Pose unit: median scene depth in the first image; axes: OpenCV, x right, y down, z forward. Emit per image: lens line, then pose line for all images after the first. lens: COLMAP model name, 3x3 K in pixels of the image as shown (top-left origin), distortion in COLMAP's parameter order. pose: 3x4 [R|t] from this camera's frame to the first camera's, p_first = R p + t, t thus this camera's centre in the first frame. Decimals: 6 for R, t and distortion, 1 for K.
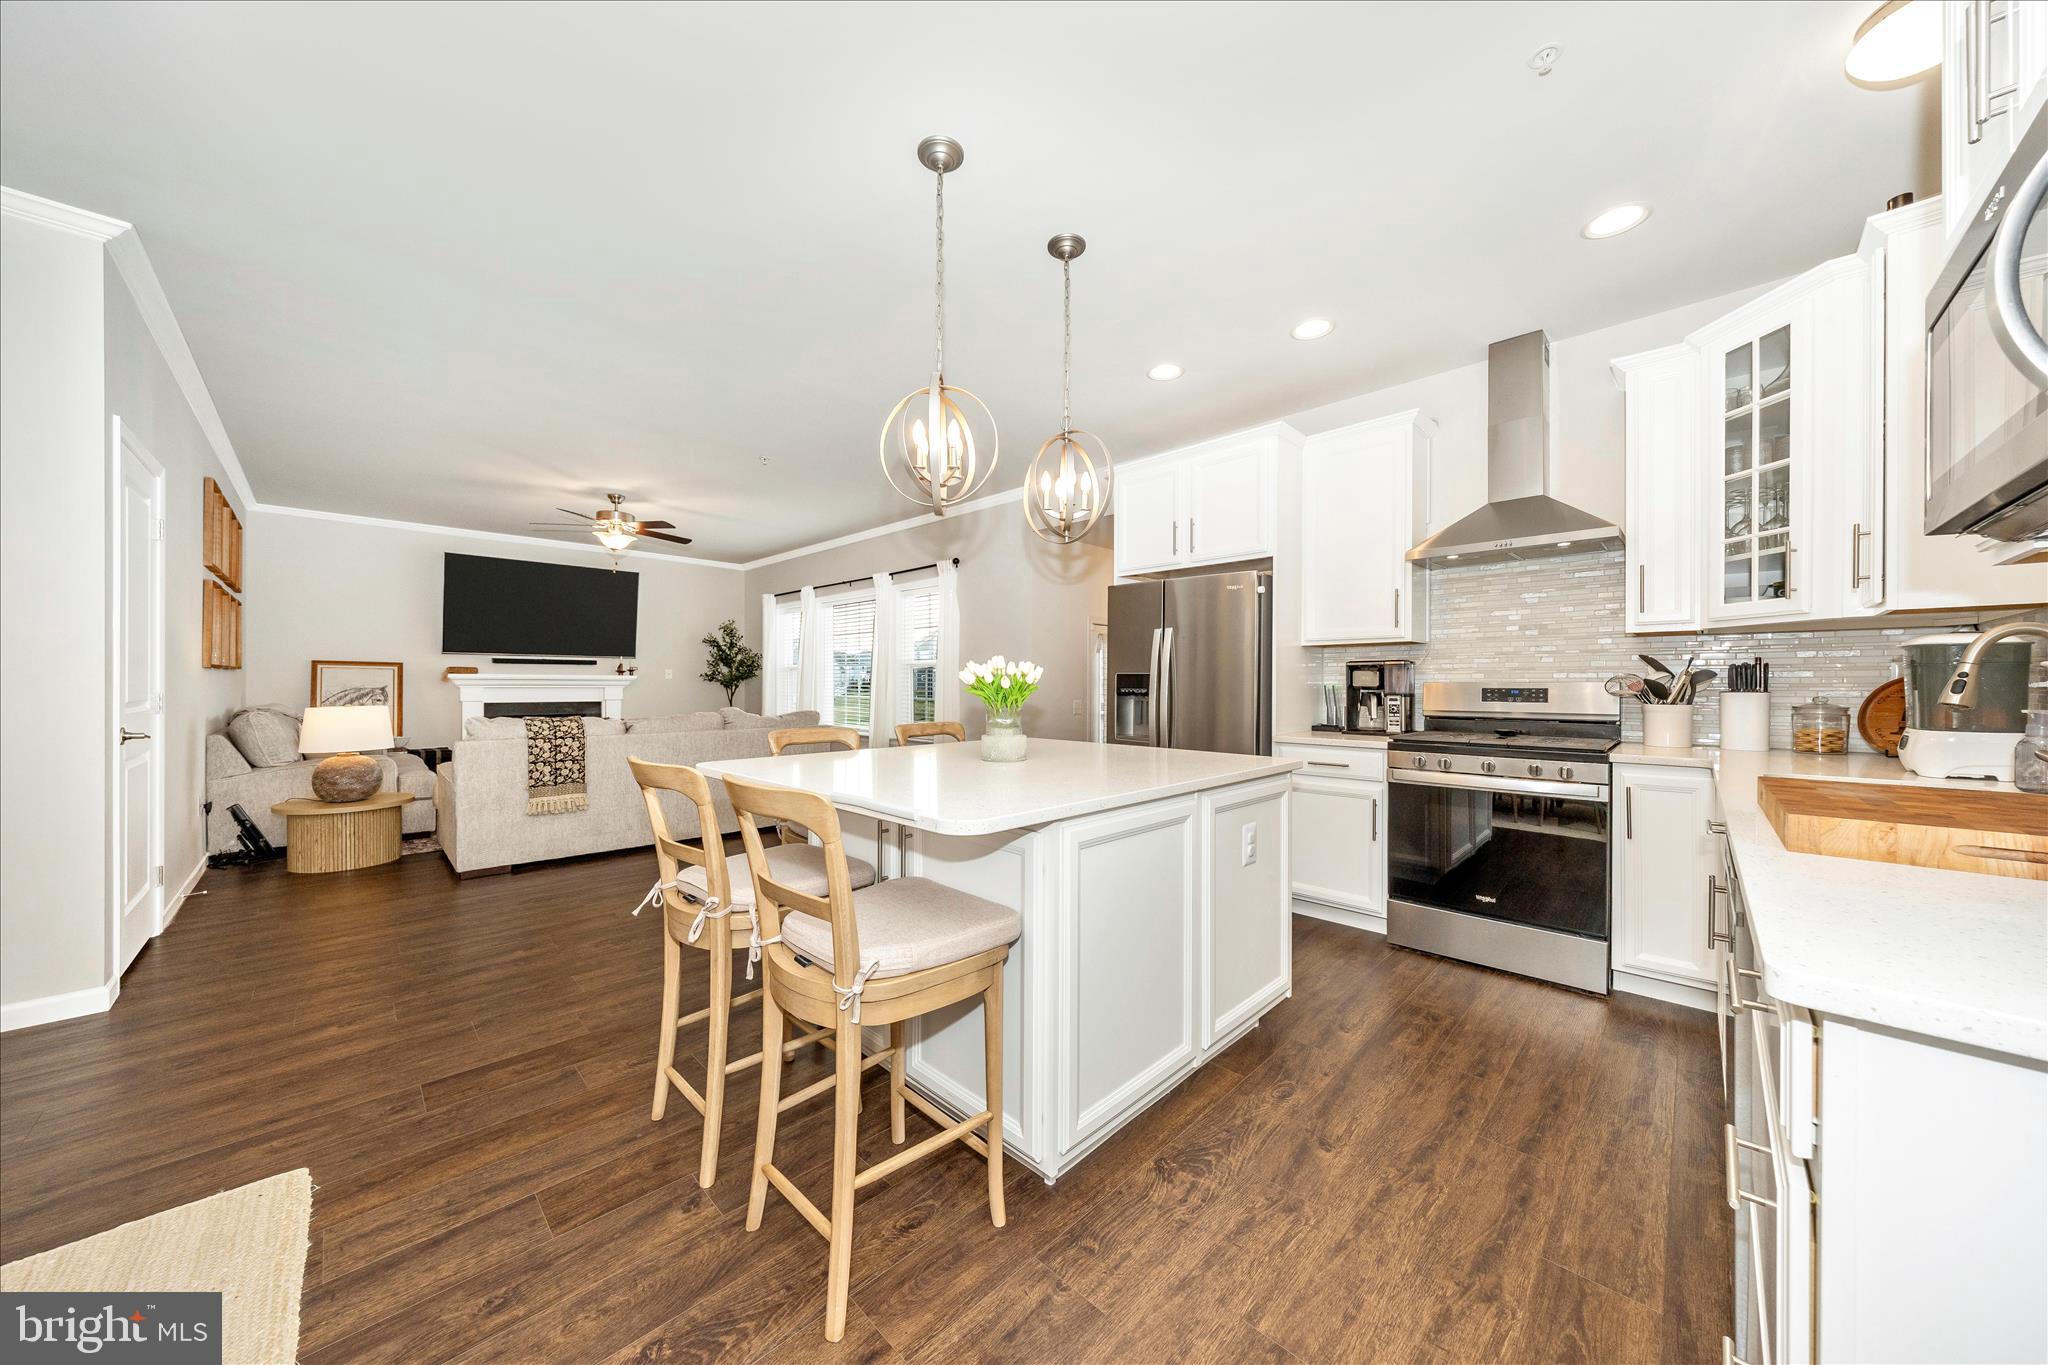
lens RADIAL K [[691.5, 0, 1026.2], [0, 691.5, 689.4], [0, 0, 1]] dist [-0.005766, -0.000031]
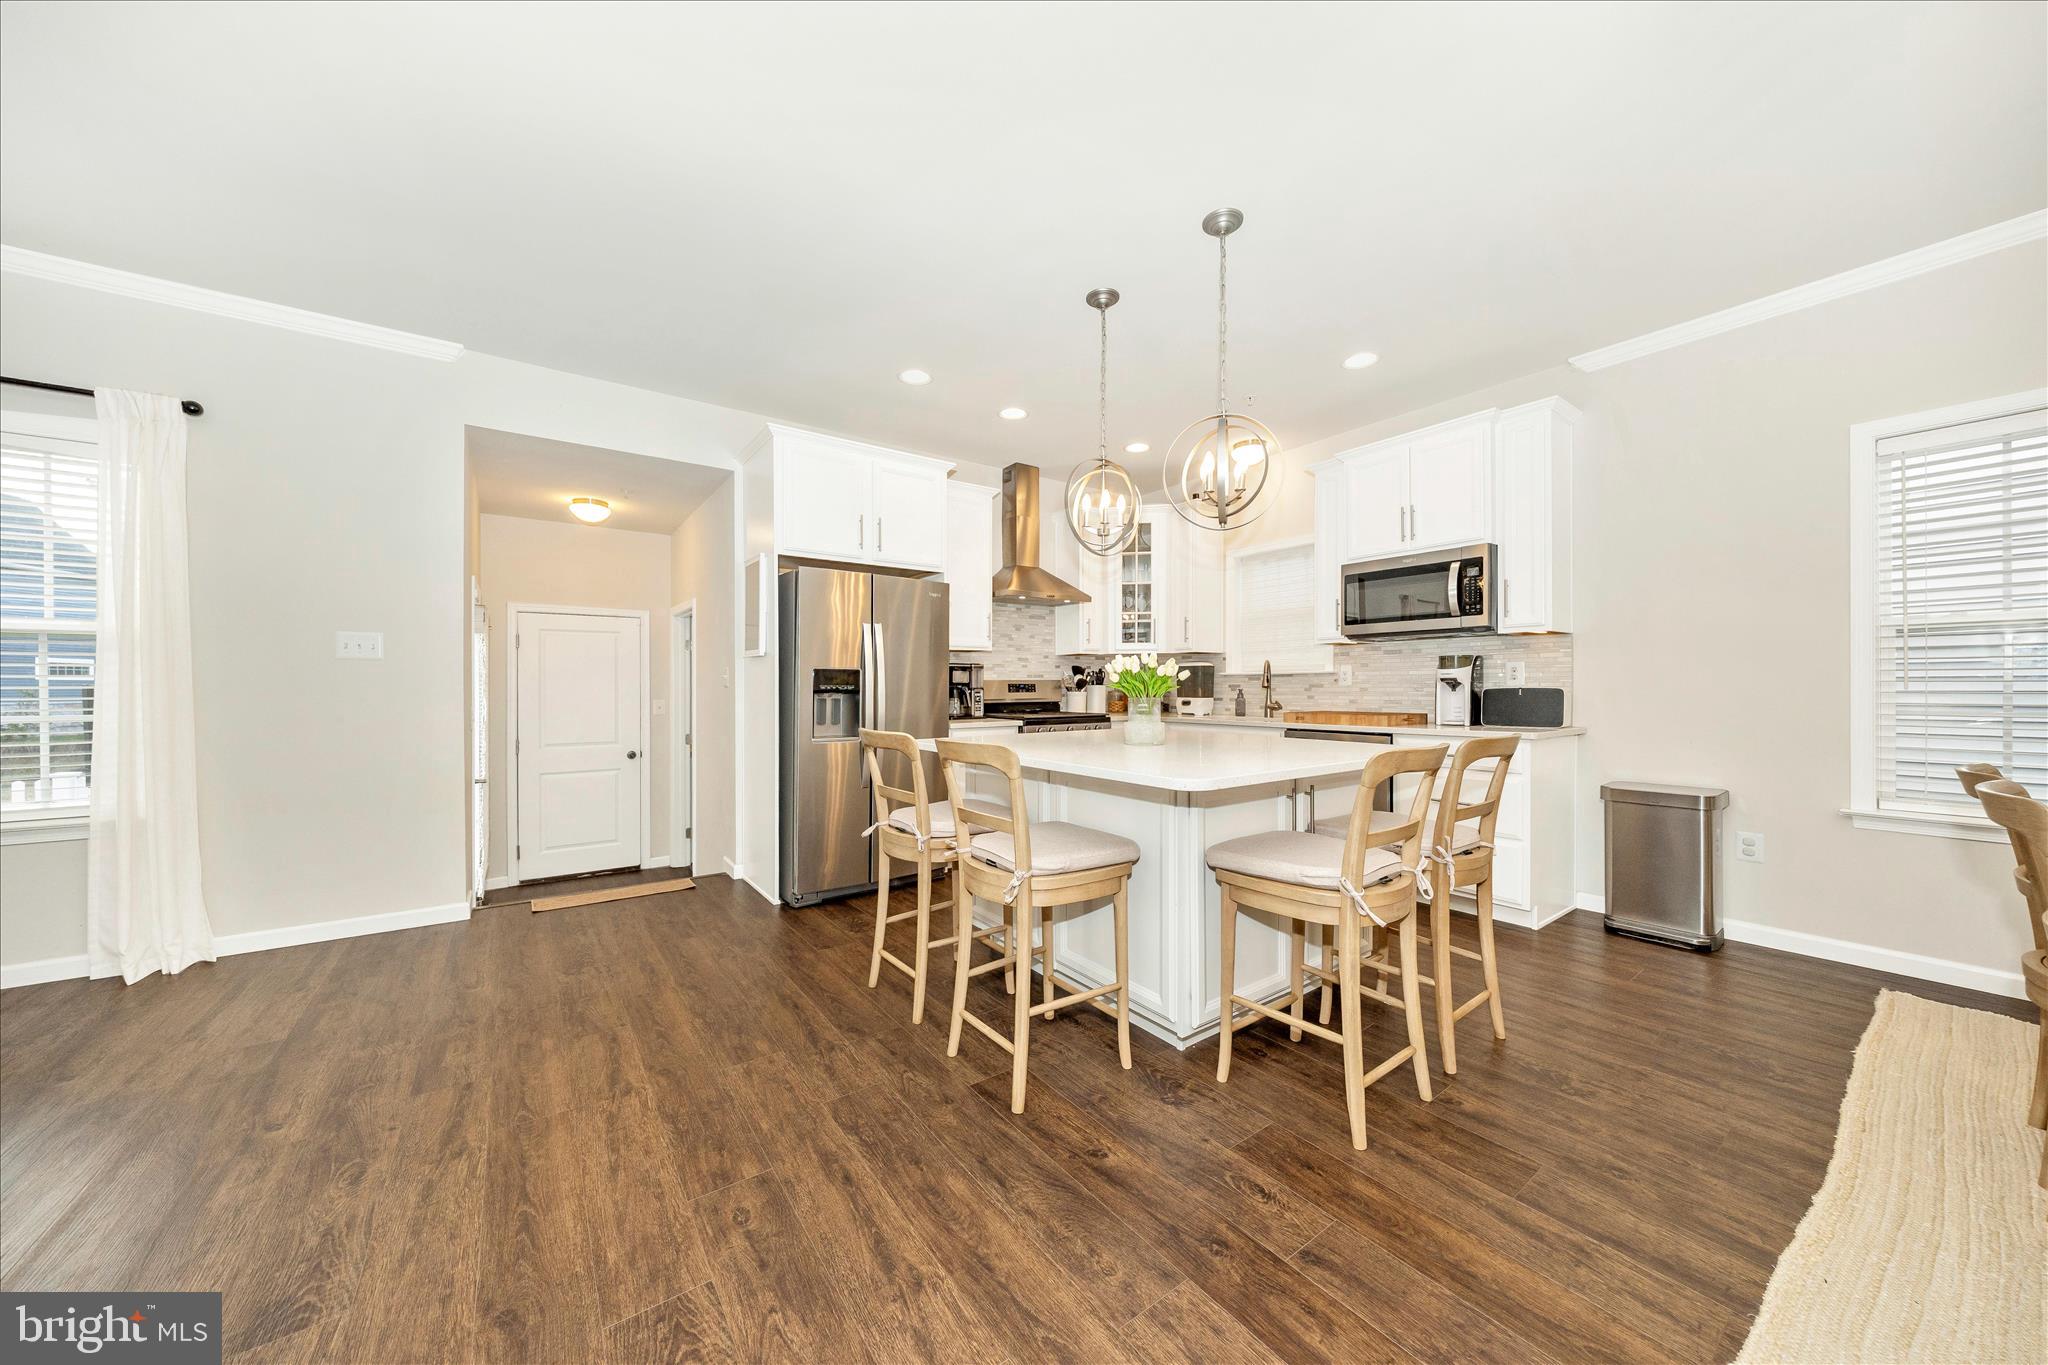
lens RADIAL K [[694.4, 0, 1017.8], [0, 694.4, 689.6], [0, 0, 1]] dist [-0.005160, -0.000045]
pose [[0.173615, -0.007775, 0.984783, -0.882450], [0.009726, 0.999934, 0.006180, 0.002178], [-0.984766, 0.008505, 0.173679, 0.746825]]
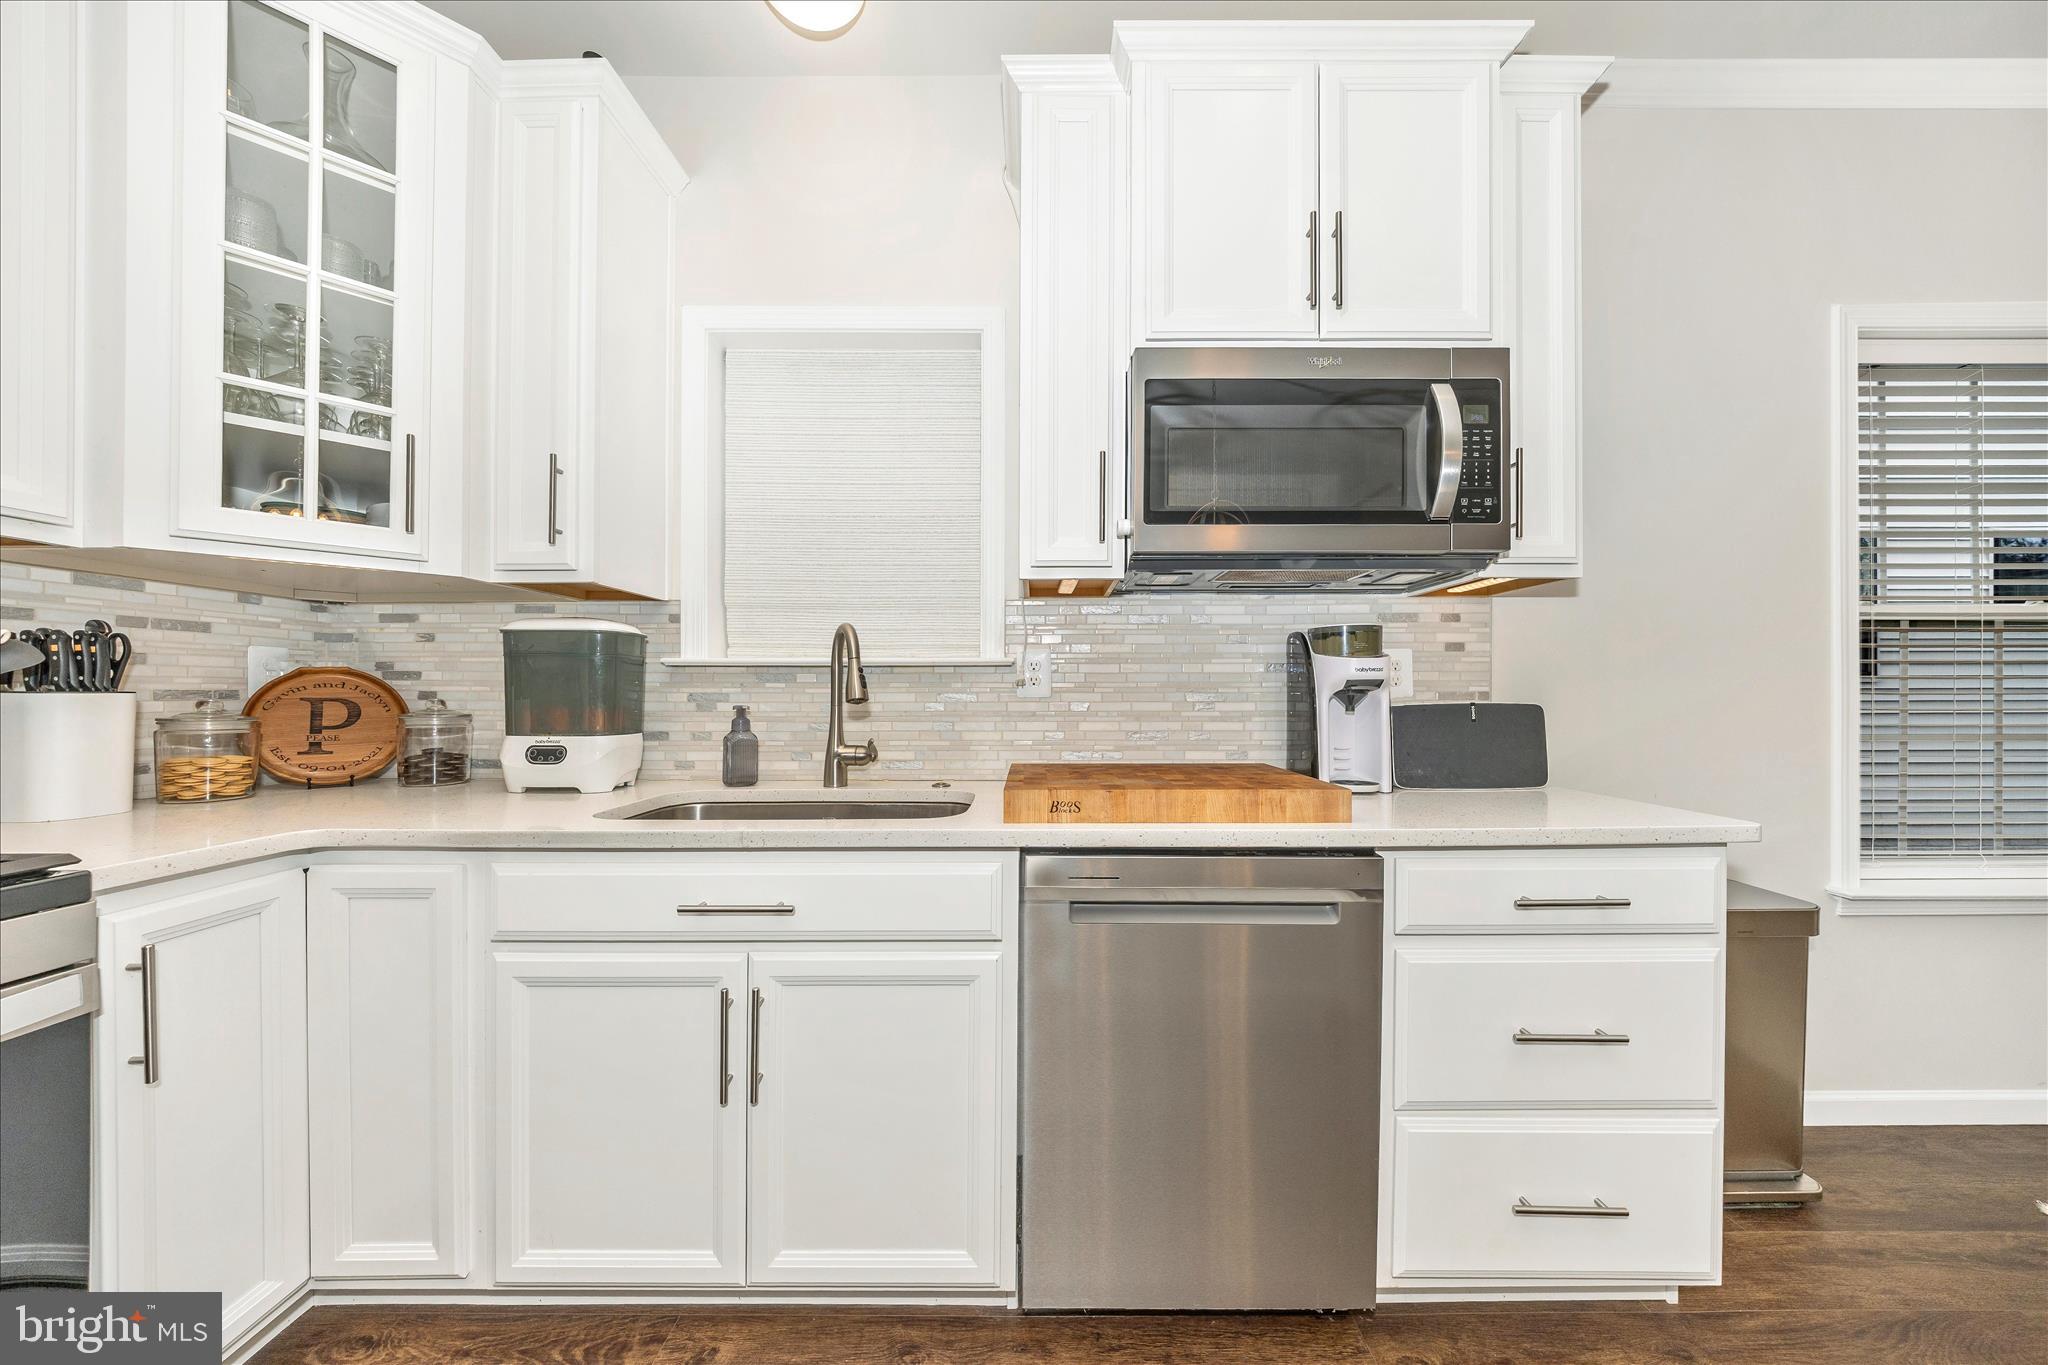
lens RADIAL K [[691.5, 0, 1022.0], [0, 691.5, 696.6], [0, 0, 1]] dist [-0.008339, -0.000086]
pose [[-0.698272, -0.005811, 0.715809, 0.225440], [0.002745, 0.999938, 0.010796, 0.002663], [-0.715828, 0.009504, -0.698212, 0.739309]]
